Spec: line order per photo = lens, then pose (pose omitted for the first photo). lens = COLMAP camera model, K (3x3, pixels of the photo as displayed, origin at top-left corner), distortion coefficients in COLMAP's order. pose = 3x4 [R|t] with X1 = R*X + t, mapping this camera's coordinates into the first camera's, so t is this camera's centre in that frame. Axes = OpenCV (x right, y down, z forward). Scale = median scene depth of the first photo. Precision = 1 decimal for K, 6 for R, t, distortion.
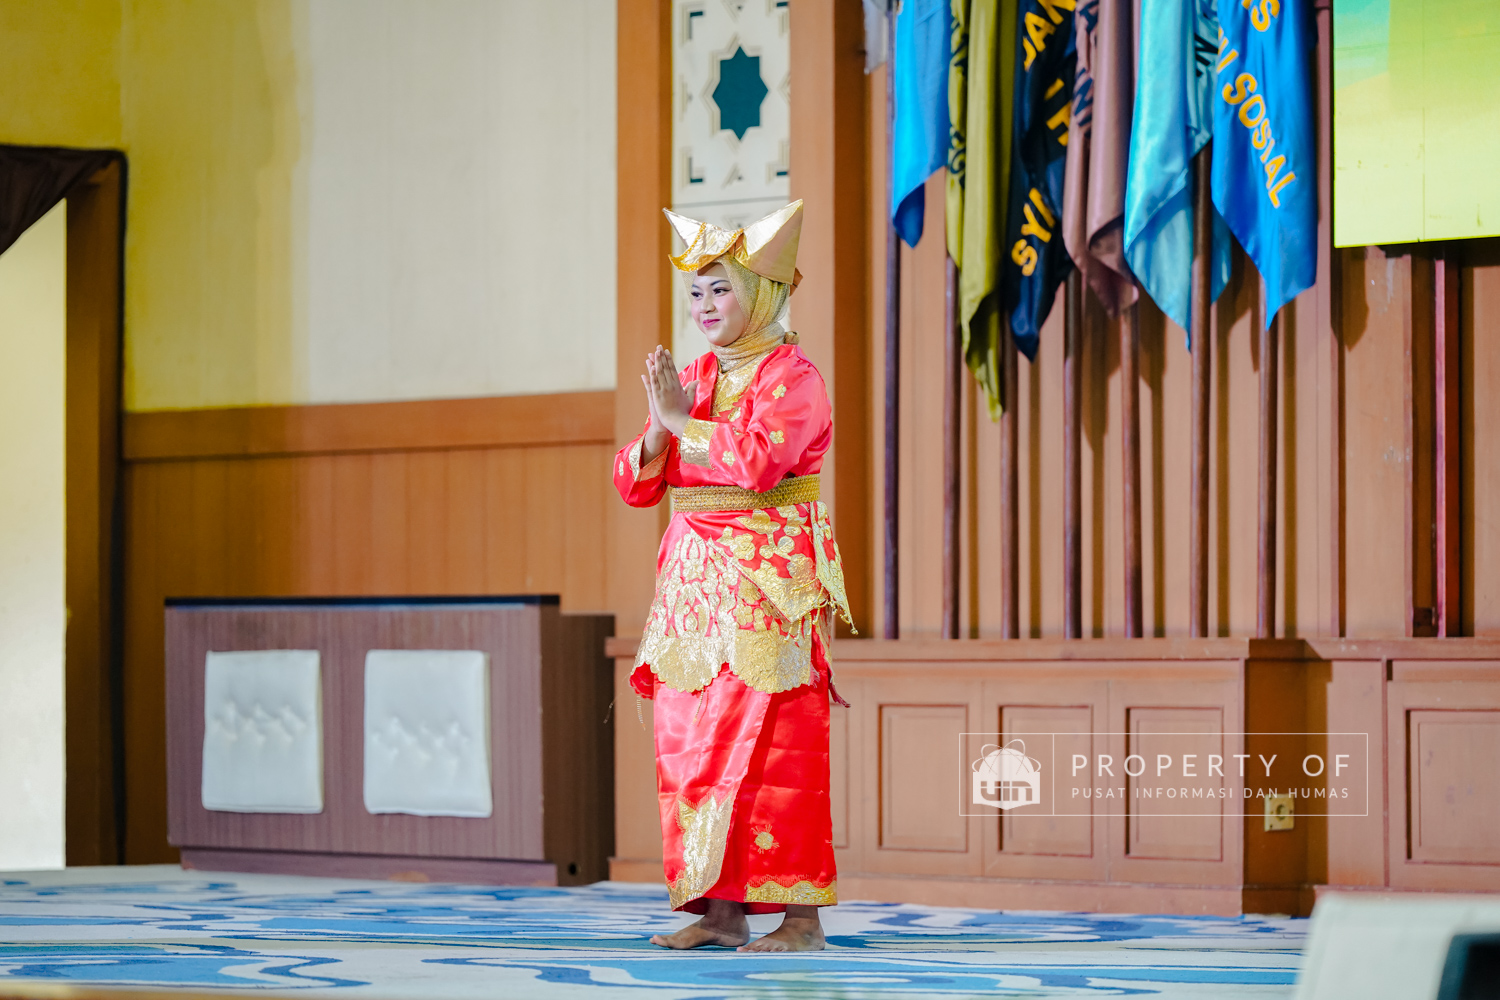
lens RADIAL K [[7645.2, 0, 752.7], [0, 7645.2, 498.8], [0, 0, 1]] dist [-0.024372, 0.000000]
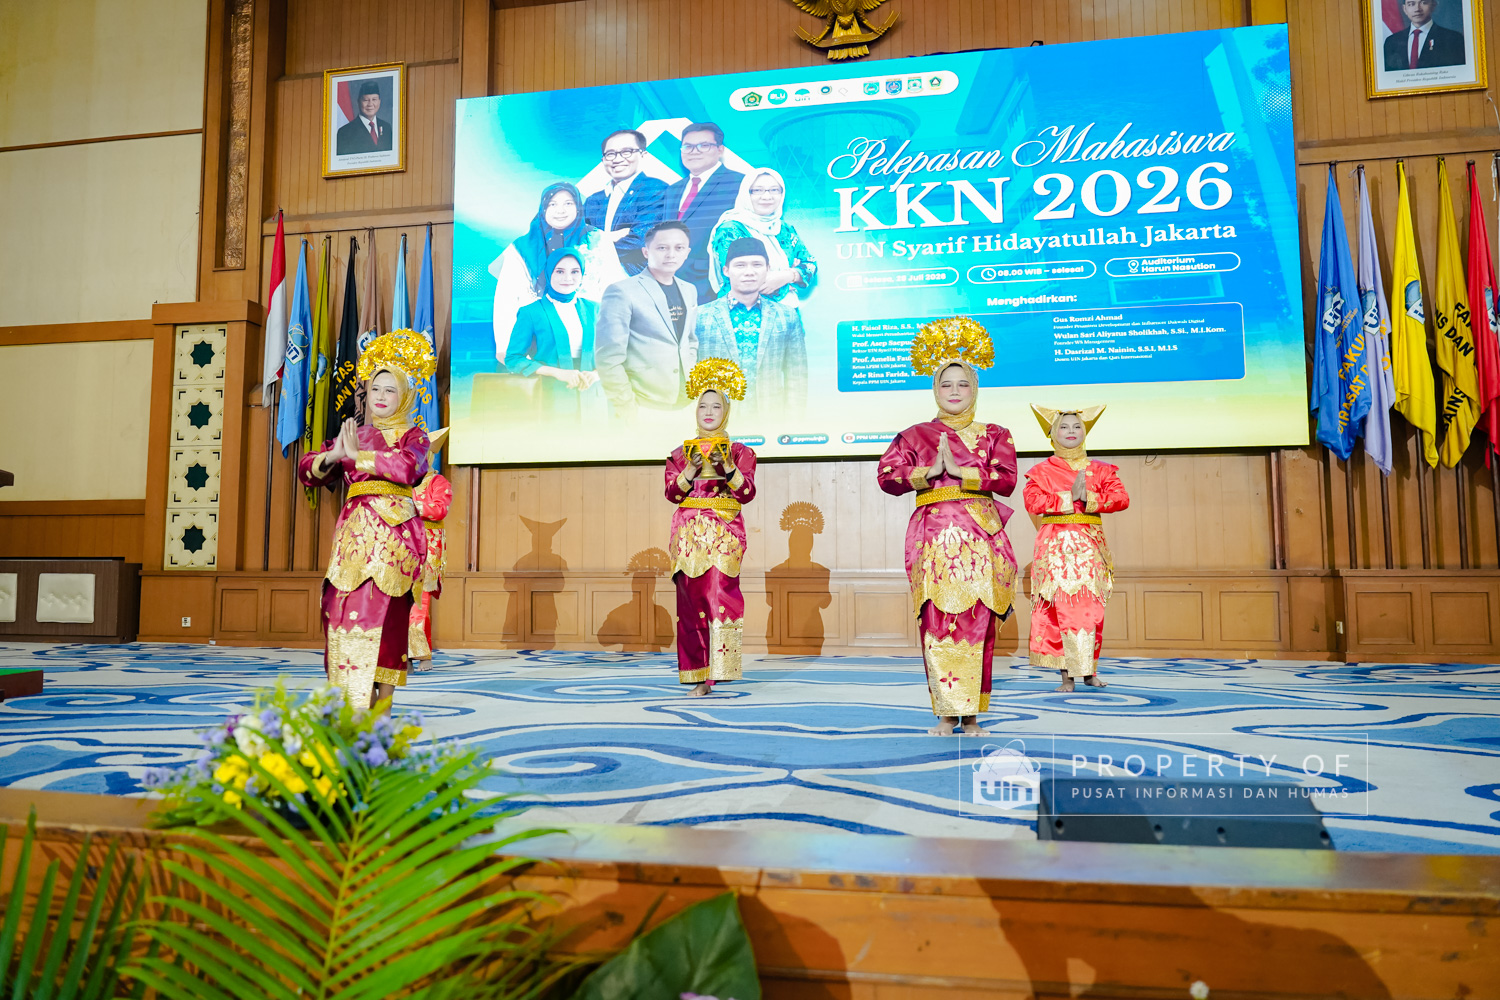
lens RADIAL K [[1042.8, 0, 722.1], [0, 1042.8, 477.4], [0, 0, 1]] dist [-0.001184, -0.001912]
pose [[0.743053, 0.057644, 0.666745, -0.151107], [-0.014337, 0.997426, -0.070256, 0.006284], [-0.669079, 0.042645, 0.741967, 0.516397]]
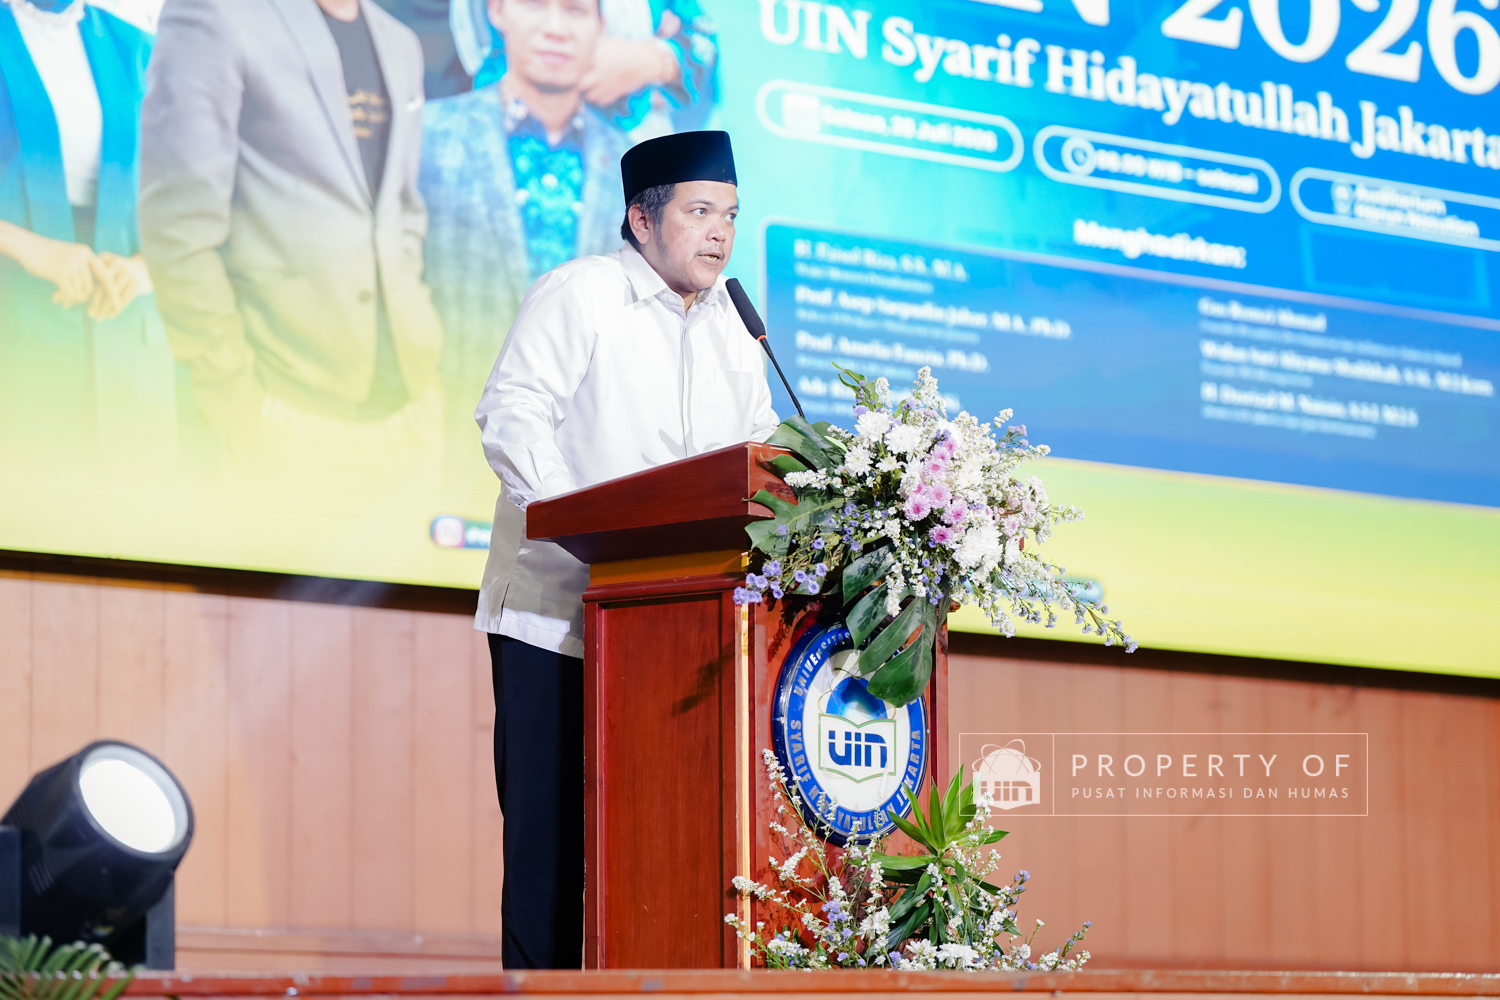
lens RADIAL K [[5546.0, 0, 749.6], [0, 5546.0, 503.4], [0, 0, 1]] dist [-0.131136, 0.000000]
pose [[-0.048575, 0.133030, 0.989921, -0.616233], [-0.013375, 0.990915, -0.133820, 0.057144], [-0.998730, -0.019740, -0.046354, 0.848750]]
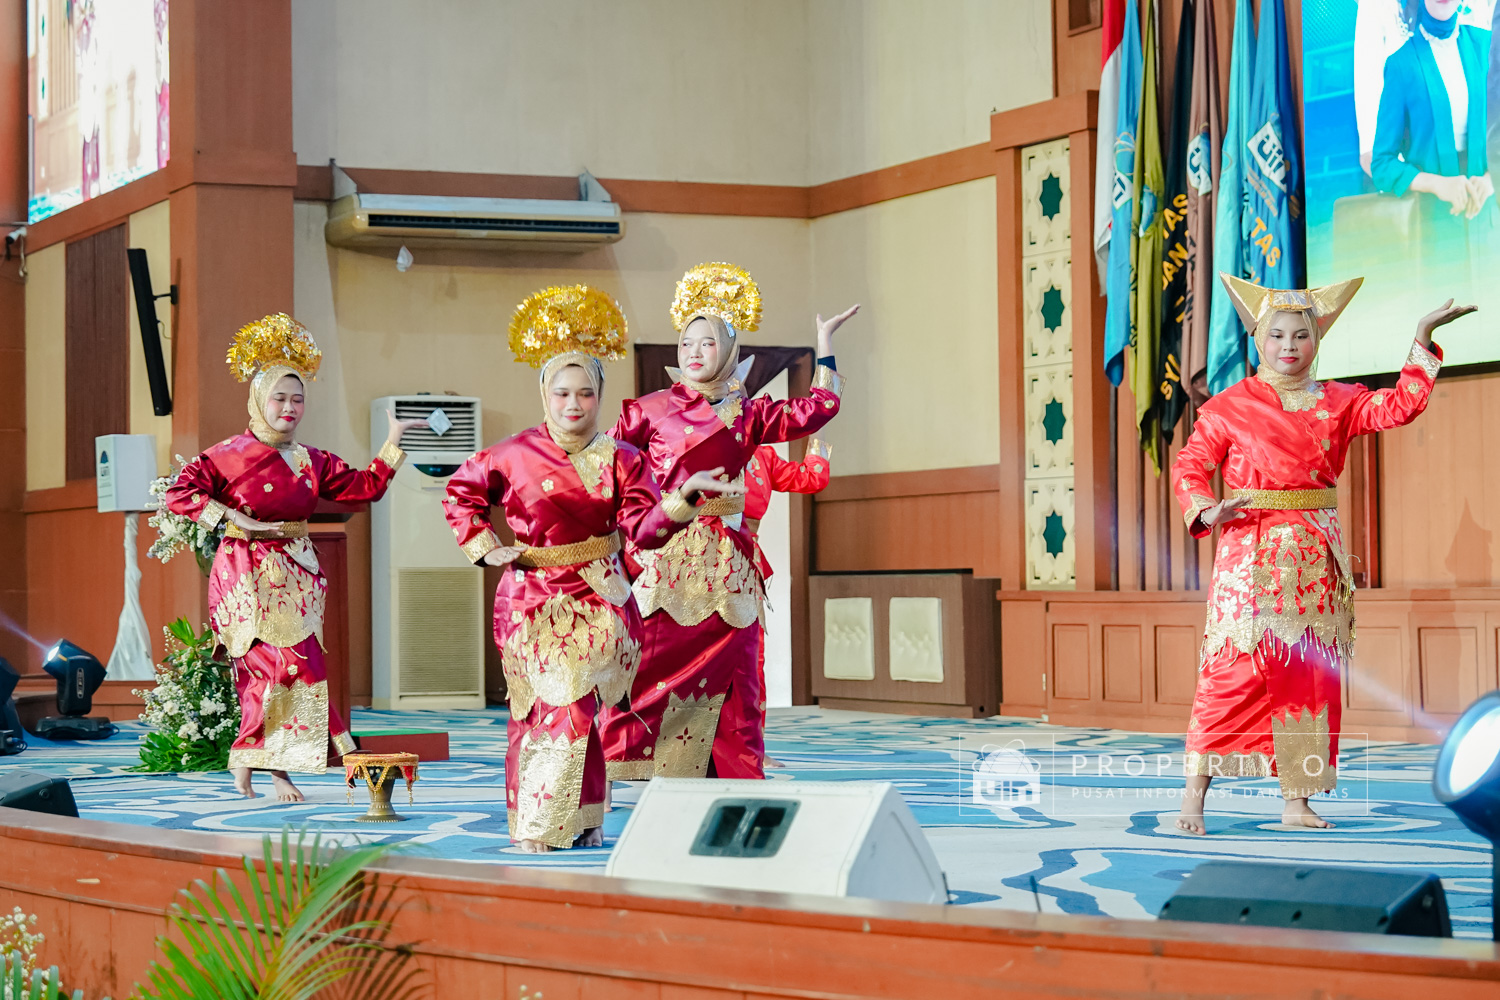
lens RADIAL K [[3515.3, 0, 736.1], [0, 3515.3, 489.8], [0, 0, 1]] dist [0.091145, 0.000000]
pose [[0.976779, -0.015408, -0.213694, 0.117184], [0.013872, 0.999866, -0.008682, -0.000629], [0.213800, 0.005516, 0.976862, 0.119813]]
